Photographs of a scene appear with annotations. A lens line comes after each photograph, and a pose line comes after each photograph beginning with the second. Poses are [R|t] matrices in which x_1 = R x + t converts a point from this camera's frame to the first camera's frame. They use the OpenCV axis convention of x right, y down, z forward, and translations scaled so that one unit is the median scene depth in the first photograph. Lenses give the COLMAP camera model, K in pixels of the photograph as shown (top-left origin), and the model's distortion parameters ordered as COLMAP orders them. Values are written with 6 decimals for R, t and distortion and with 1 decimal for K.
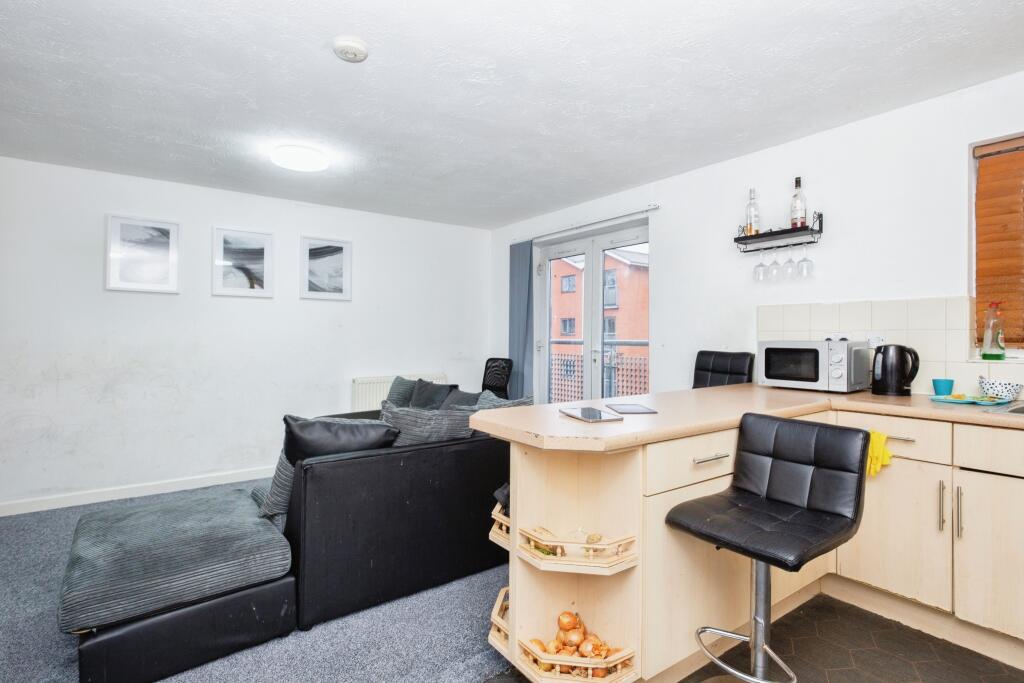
lens RADIAL K [[517.5, 0, 511.7], [0, 517.5, 338.0], [0, 0, 1]] dist [-0.021734, -0.005827]
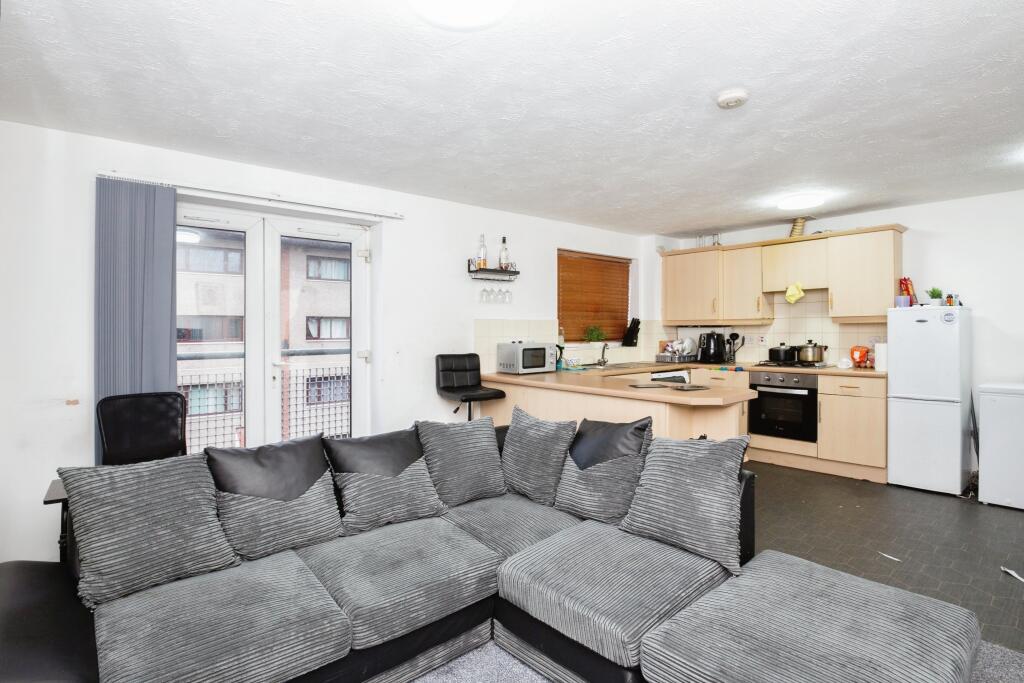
lens RADIAL K [[517.5, 0, 511.3], [0, 517.5, 335.2], [0, 0, 1]] dist [-0.021734, -0.005827]
pose [[-0.096180, -0.002615, 0.995361, -0.976004], [0.017879, 0.999831, 0.004354, -0.026193], [-0.995203, 0.018214, -0.096117, 1.127750]]
